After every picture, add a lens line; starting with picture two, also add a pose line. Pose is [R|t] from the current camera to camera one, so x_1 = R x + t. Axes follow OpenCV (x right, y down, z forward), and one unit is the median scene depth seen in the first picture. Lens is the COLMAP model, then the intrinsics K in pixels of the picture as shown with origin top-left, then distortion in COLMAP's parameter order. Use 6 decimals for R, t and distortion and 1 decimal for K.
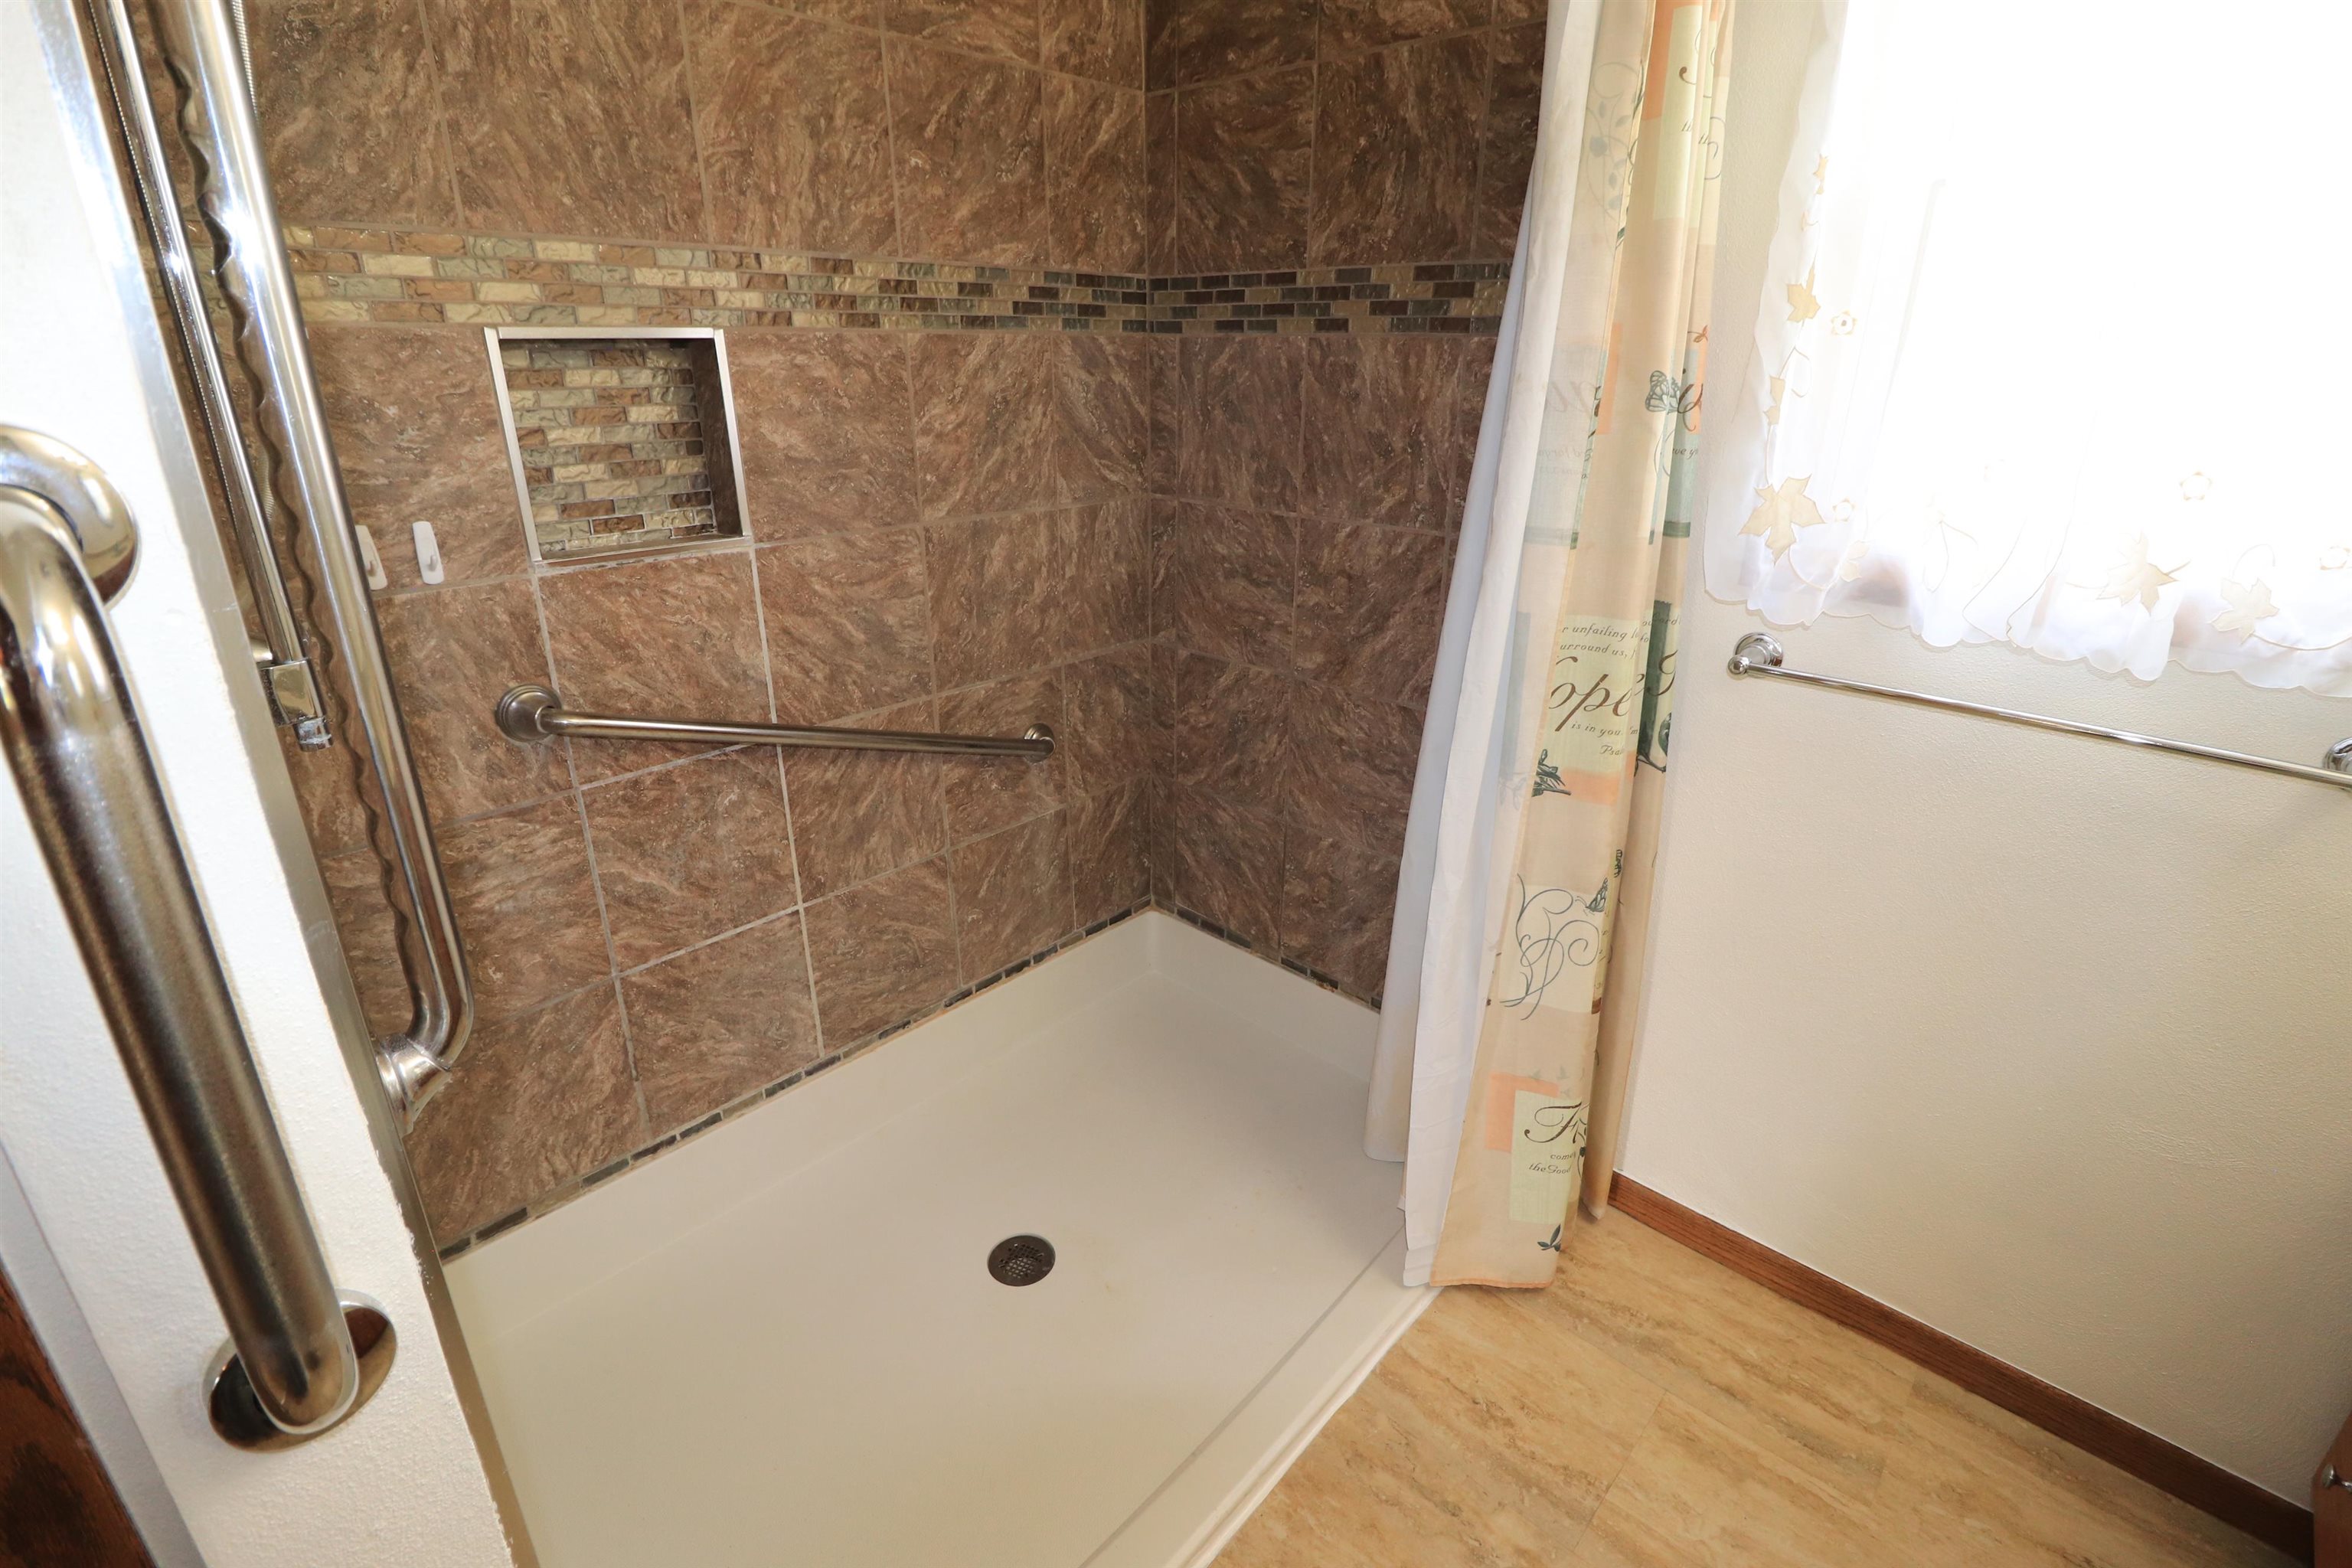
lens RADIAL K [[1082.2, 0, 1179.7], [0, 1082.2, 755.1], [0, 0, 1]] dist [0.001208, -0.015527]
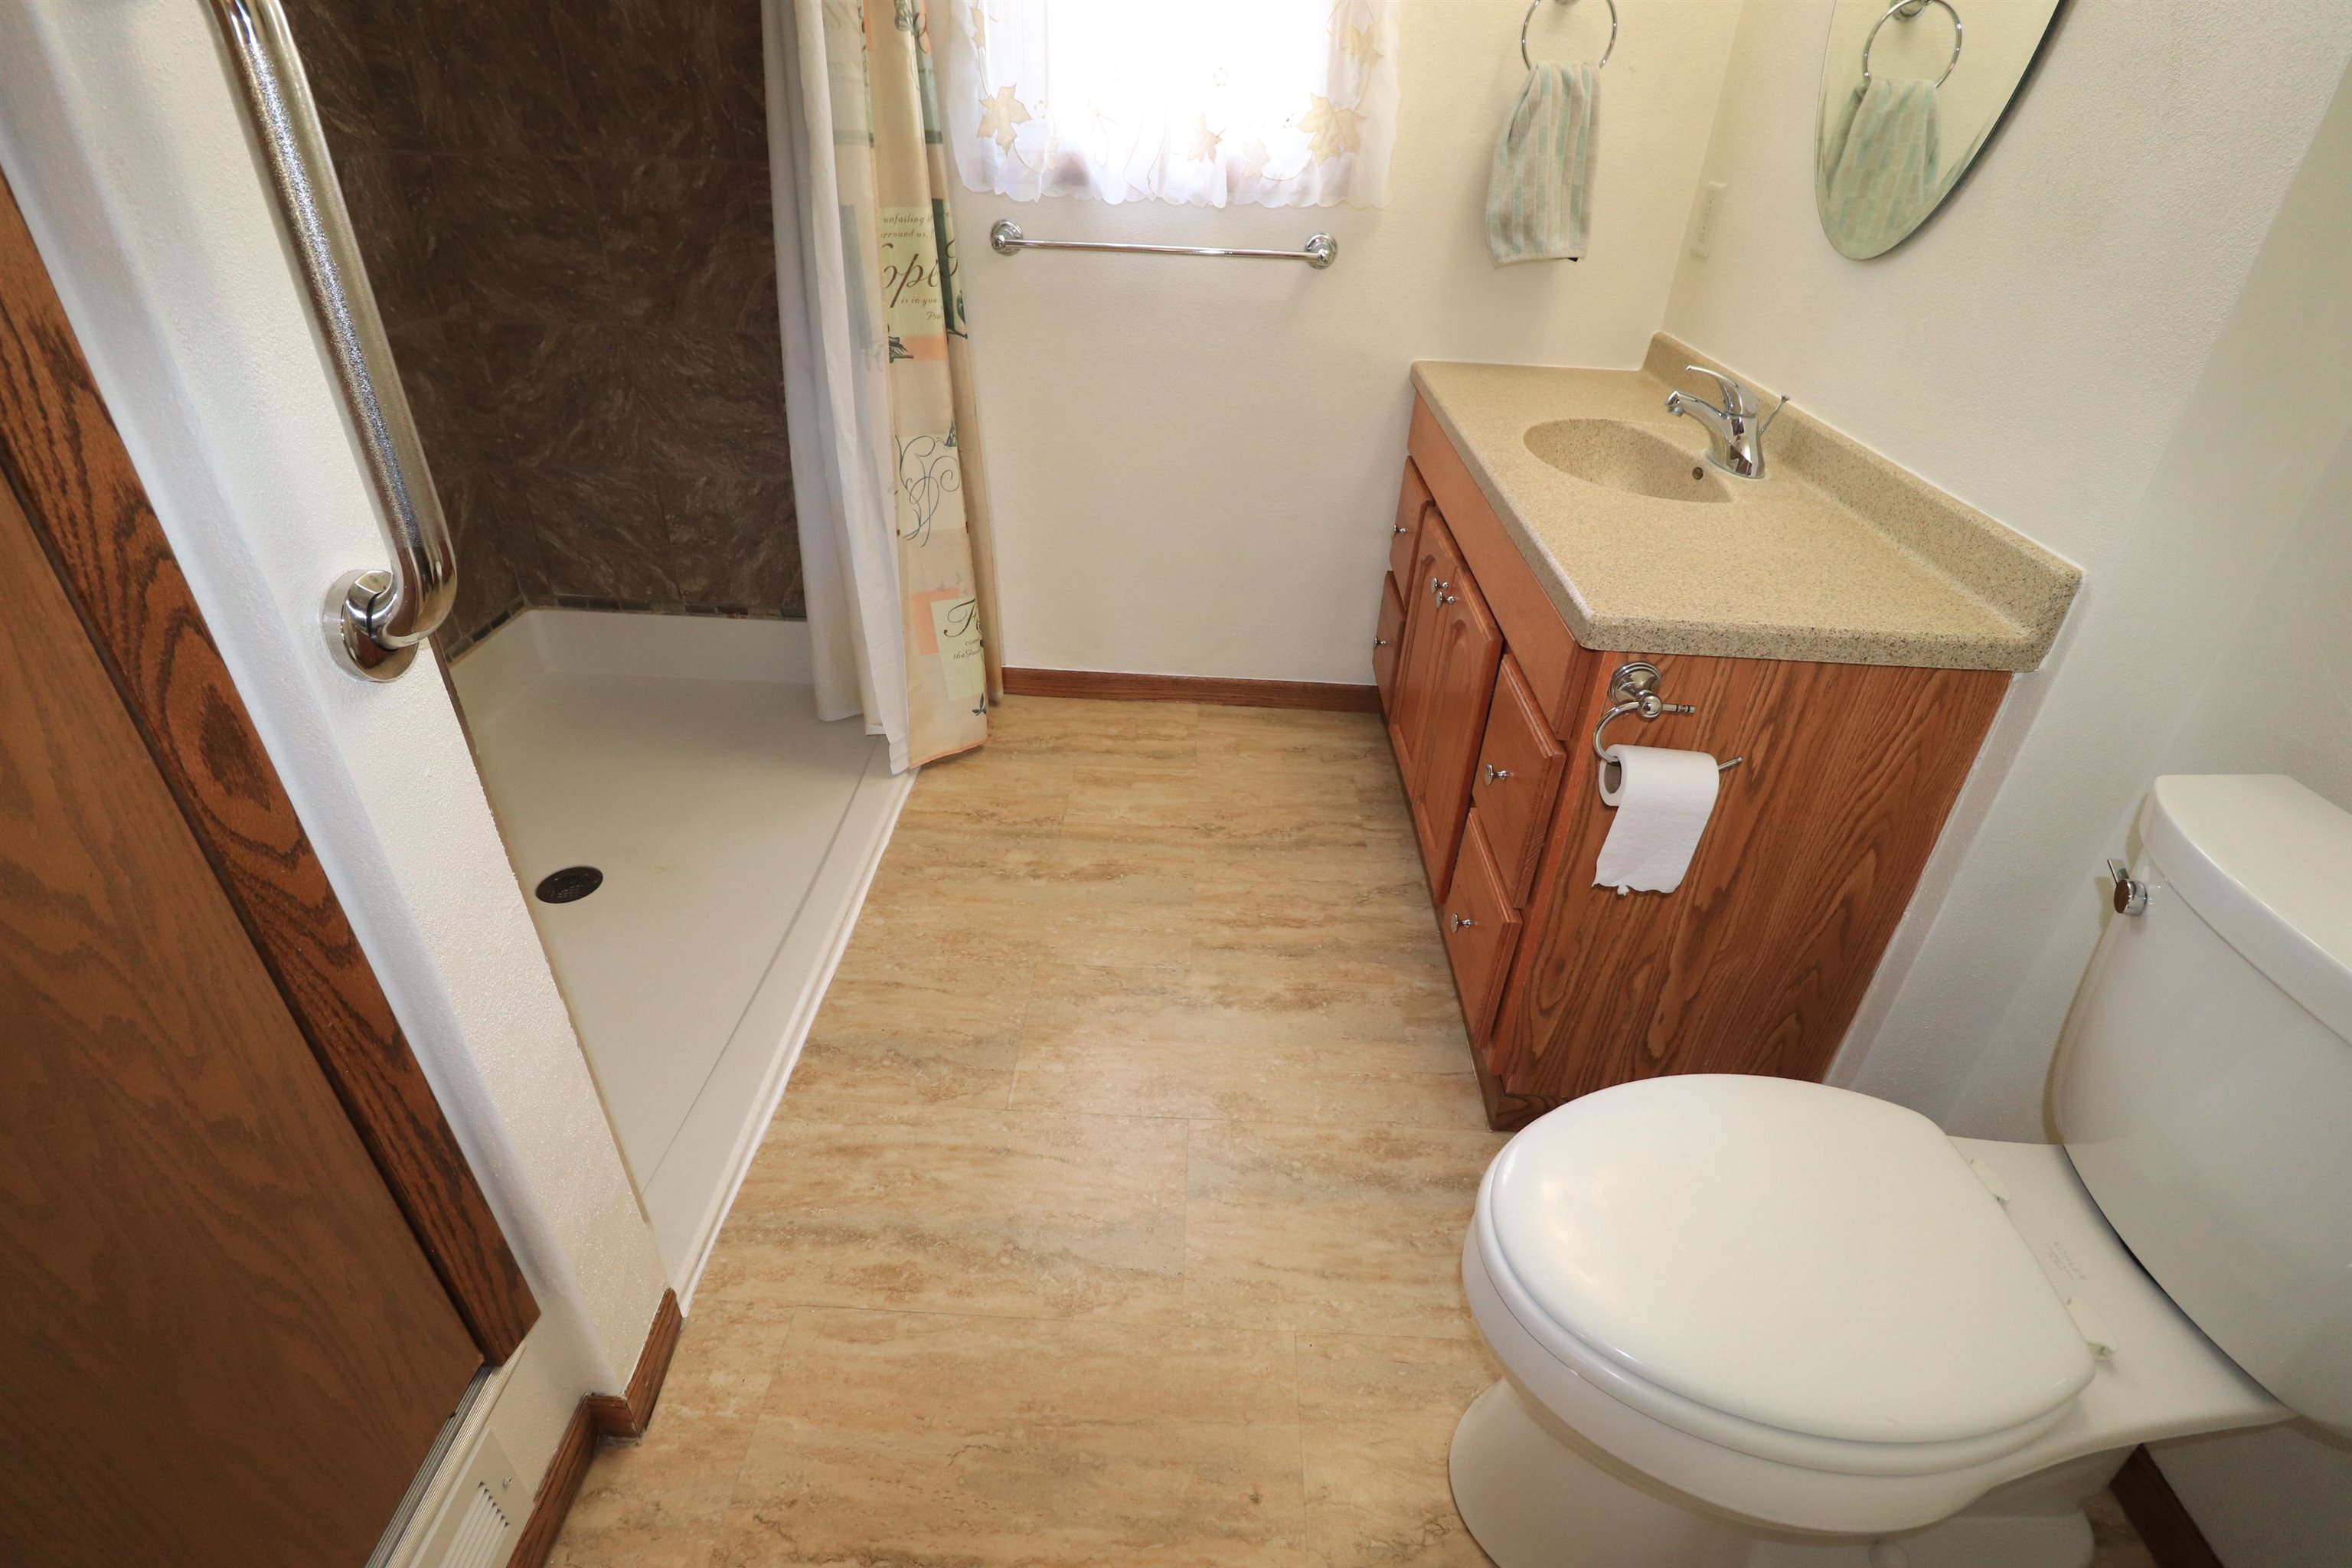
lens RADIAL K [[1082.2, 0, 1179.7], [0, 1082.2, 755.1], [0, 0, 1]] dist [0.001208, -0.015527]
pose [[0.751706, -0.329916, 0.571046, -0.244618], [0.204883, 0.939859, 0.273292, 0.155464], [-0.626866, -0.088438, 0.774092, -0.216949]]
